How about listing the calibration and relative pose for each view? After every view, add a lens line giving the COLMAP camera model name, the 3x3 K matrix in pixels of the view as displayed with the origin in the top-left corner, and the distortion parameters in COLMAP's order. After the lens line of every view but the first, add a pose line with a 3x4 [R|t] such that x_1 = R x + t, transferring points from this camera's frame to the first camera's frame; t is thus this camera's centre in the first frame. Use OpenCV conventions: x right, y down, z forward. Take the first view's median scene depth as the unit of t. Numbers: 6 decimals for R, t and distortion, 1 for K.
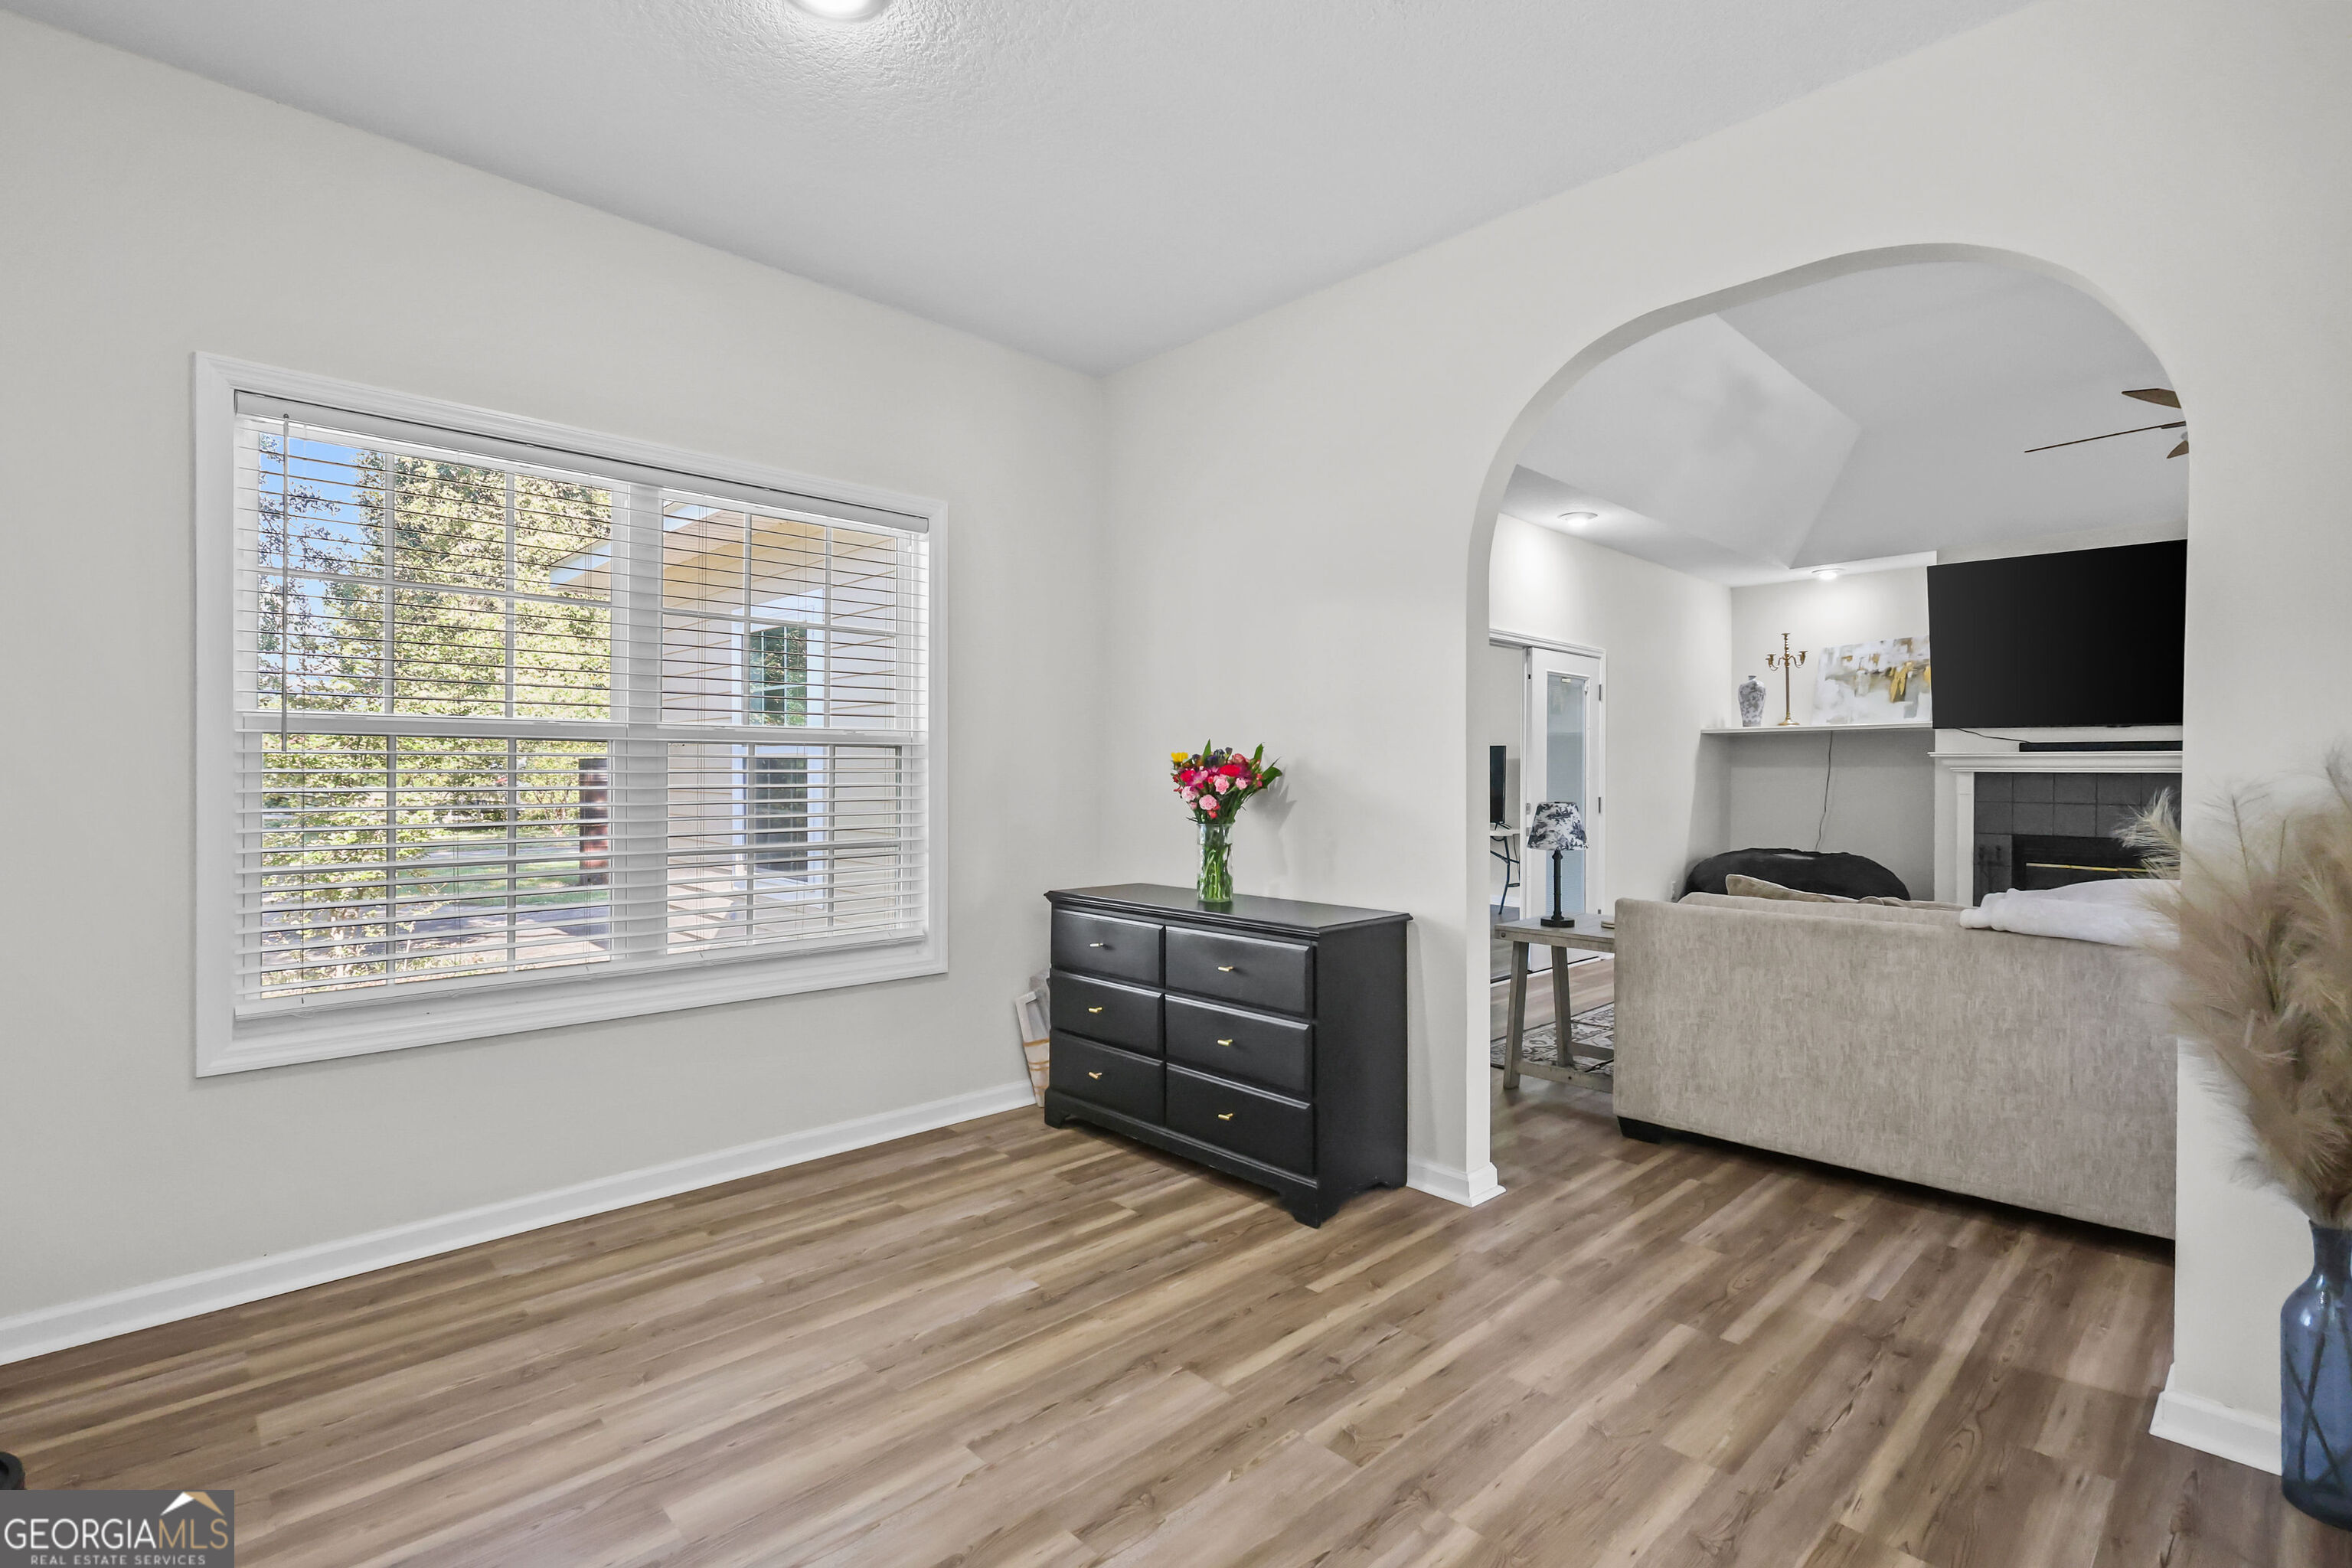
lens RADIAL K [[1092.3, 0, 1170.8], [0, 1092.3, 786.0], [0, 0, 1]] dist [-0.008253, 0.006112]
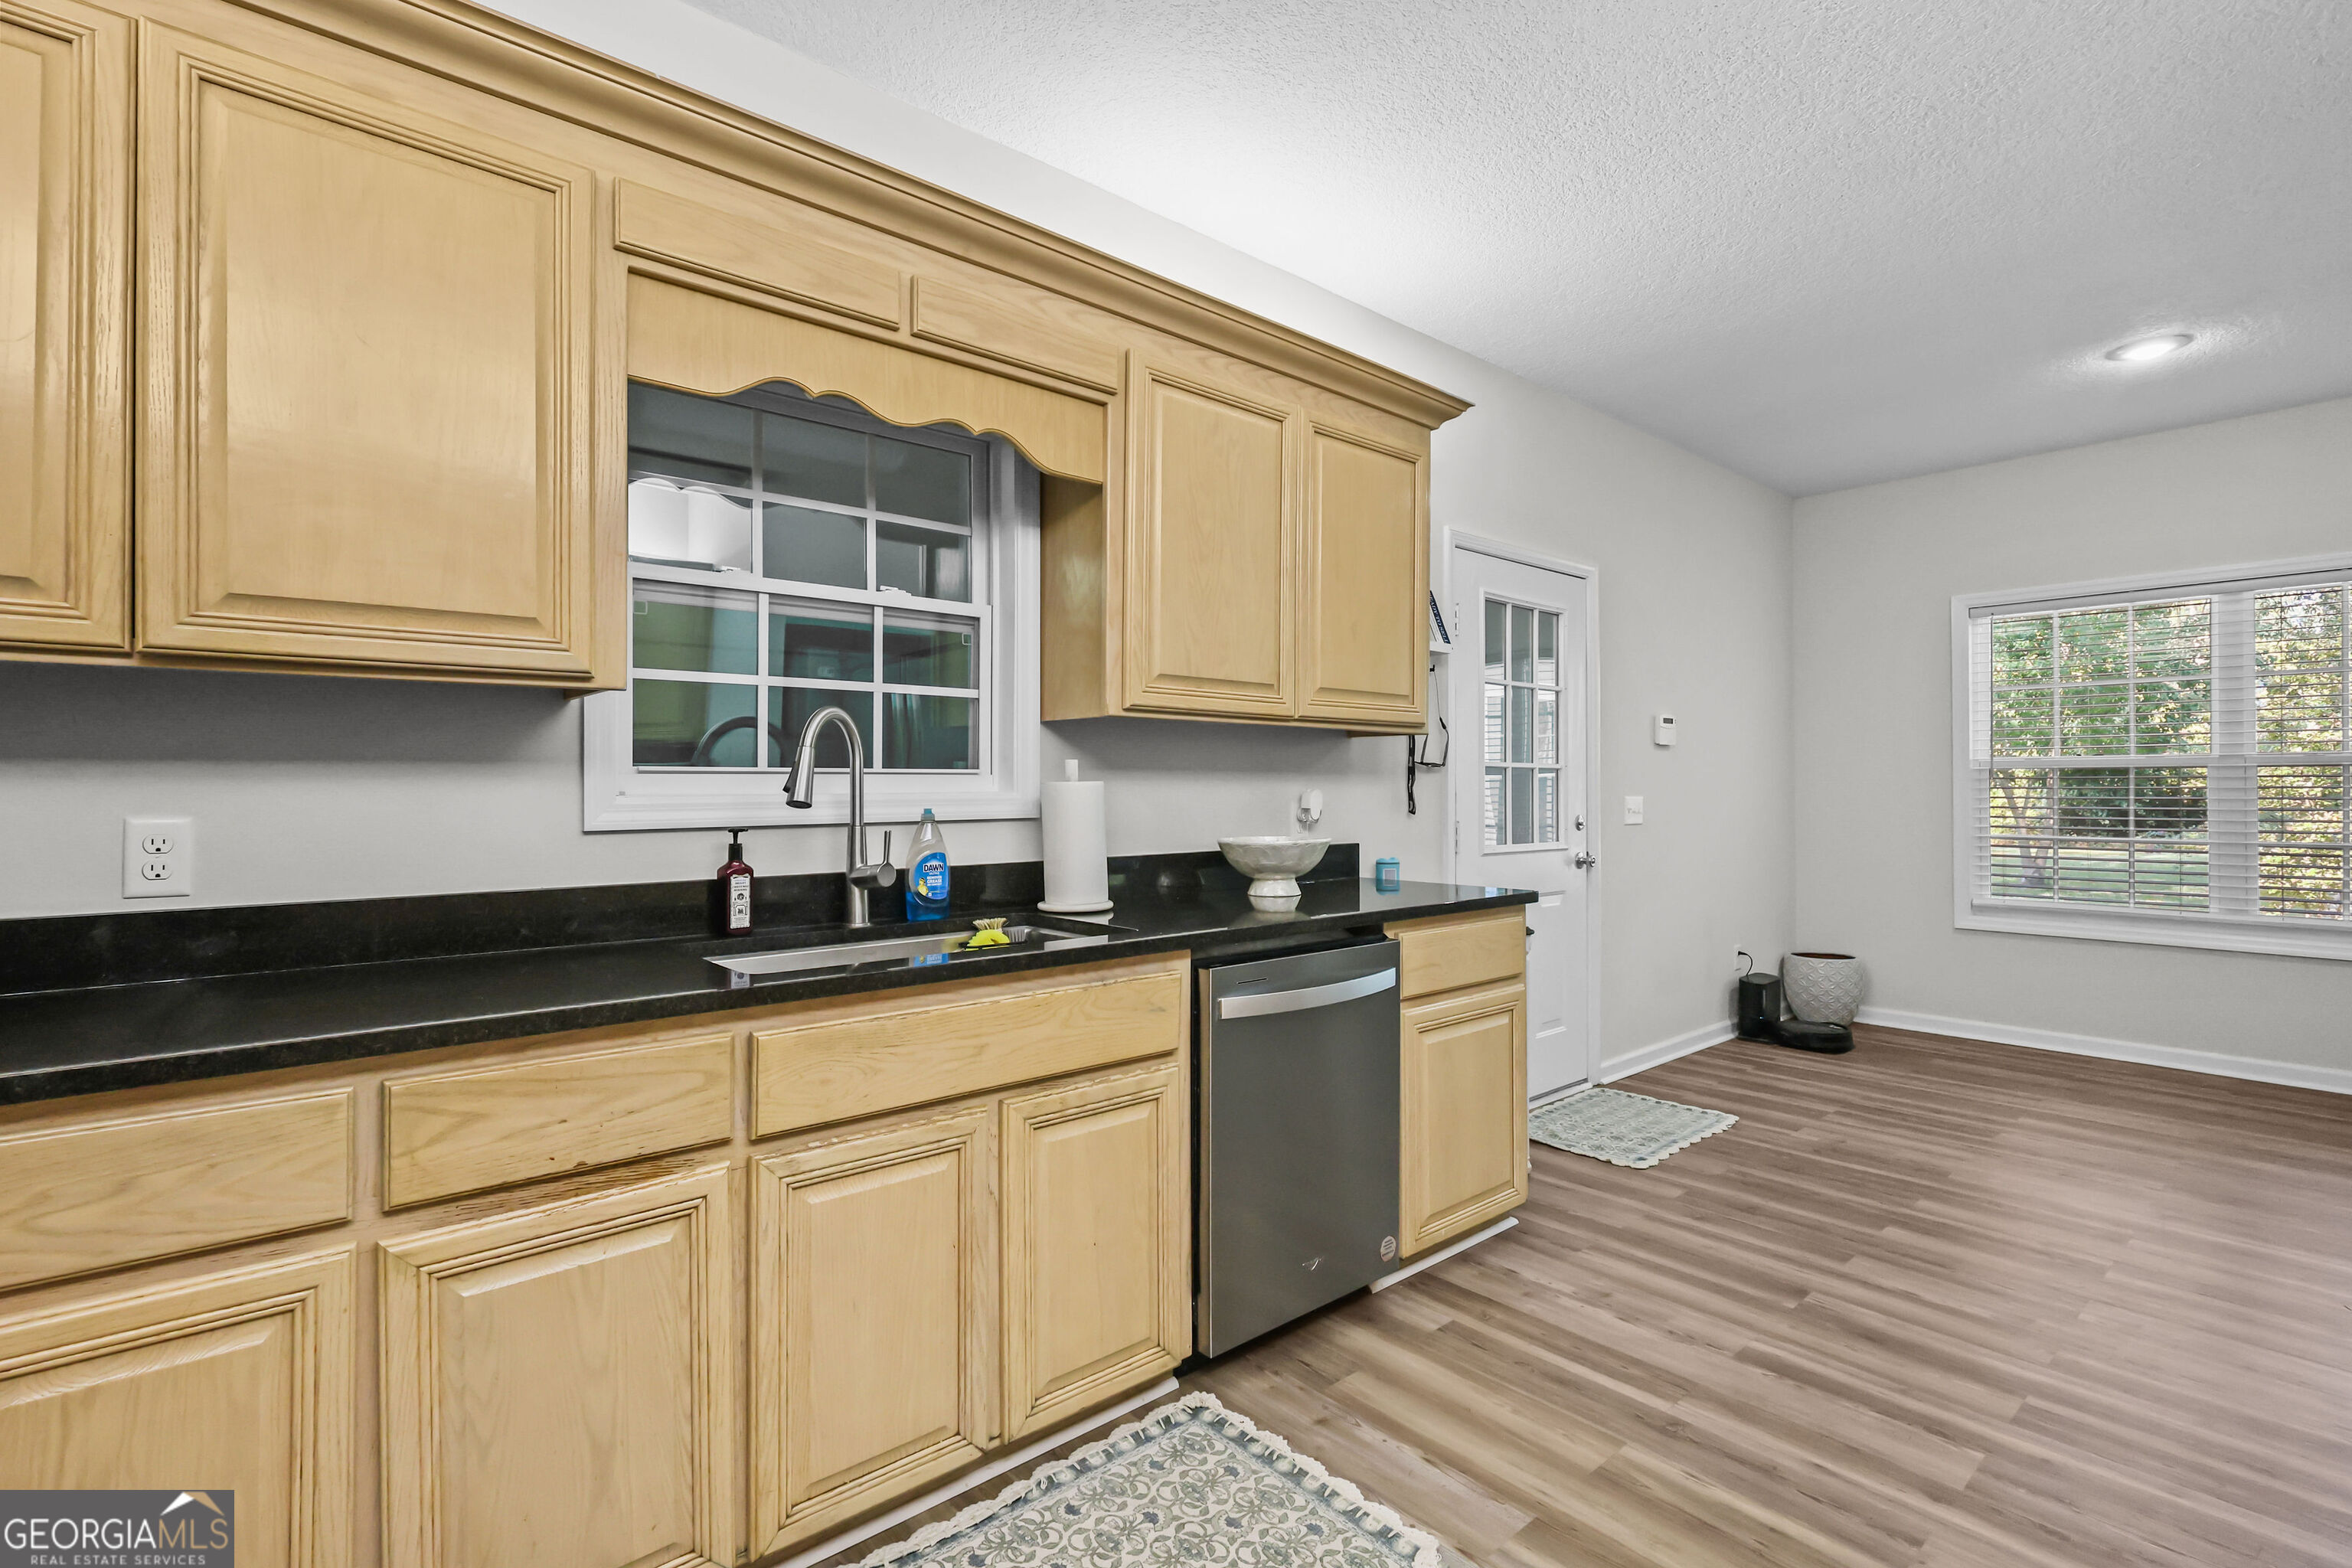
lens RADIAL K [[1088.1, 0, 1173.5], [0, 1088.1, 777.5], [0, 0, 1]] dist [0.000594, 0.001930]
pose [[-0.048715, -0.015502, -0.998692, 1.095819], [-0.011390, 0.999823, -0.014964, 0.013787], [0.998748, 0.010646, -0.048883, -0.366954]]
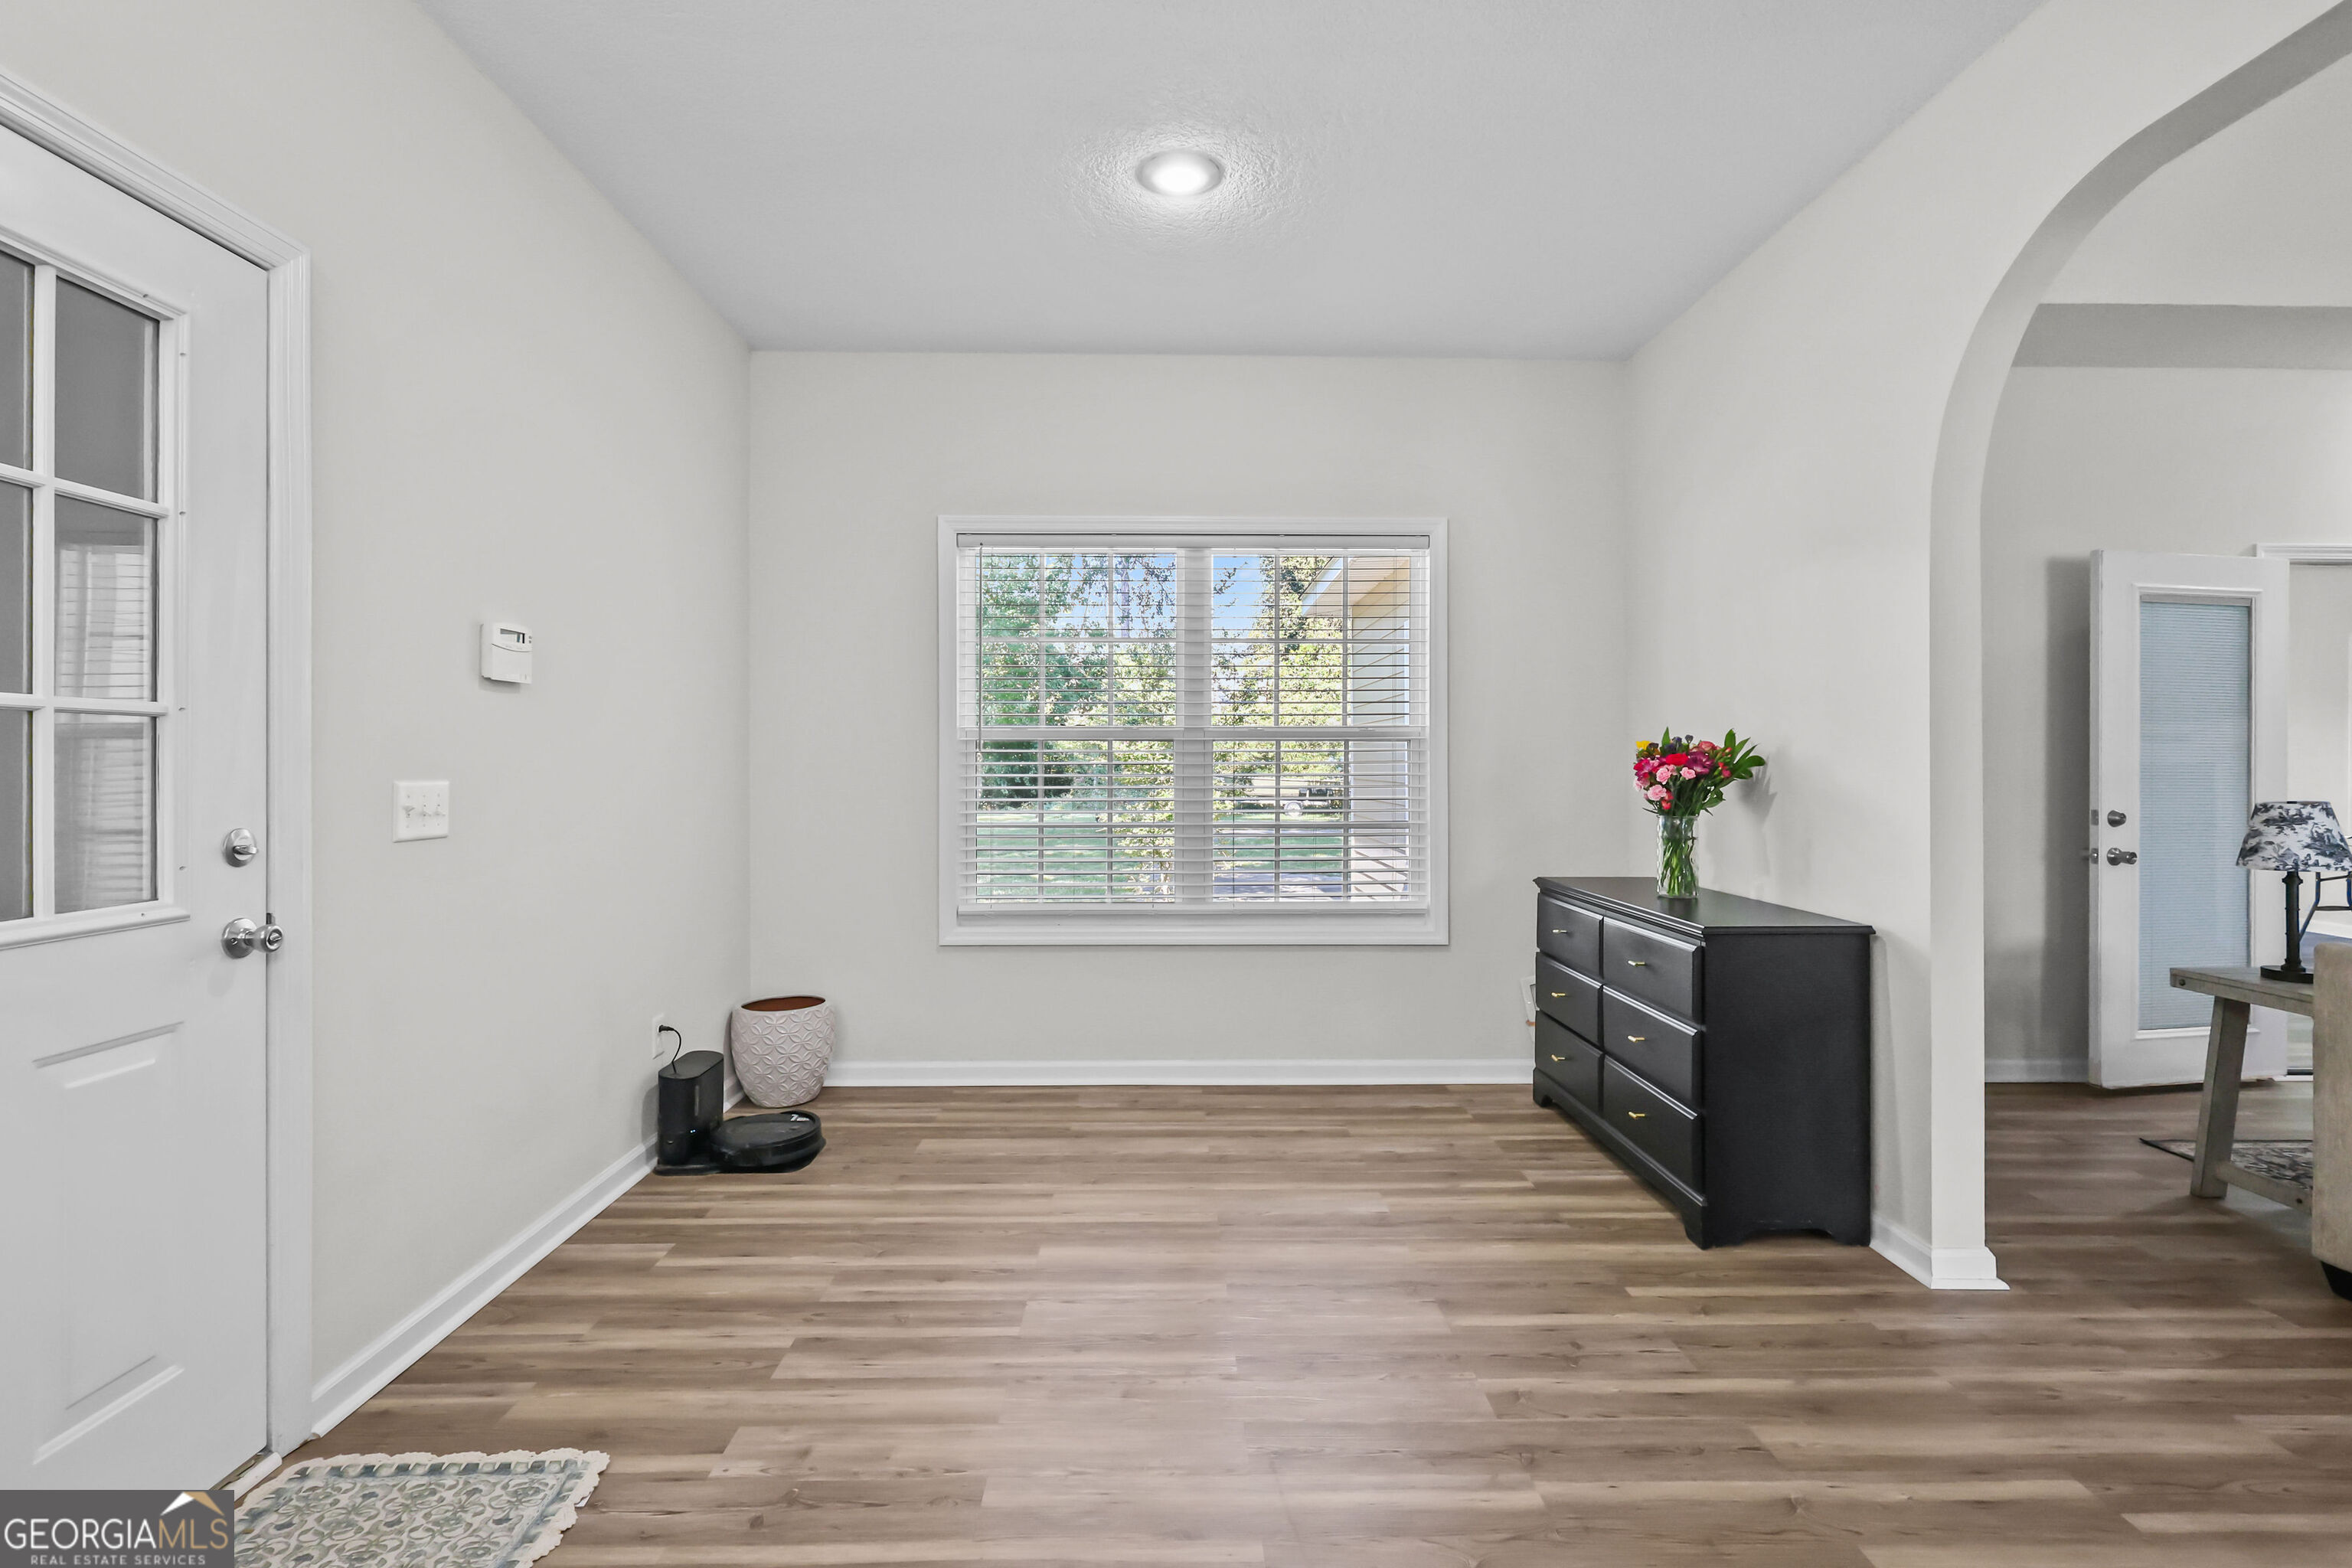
lens RADIAL K [[1088.1, 0, 1173.5], [0, 1088.1, 777.5], [0, 0, 1]] dist [0.000594, 0.001930]
pose [[0.732937, 0.004368, -0.680282, 0.417317], [-0.005608, 0.999984, 0.000378, 0.004087], [0.680273, 0.003538, 0.732950, 0.008097]]
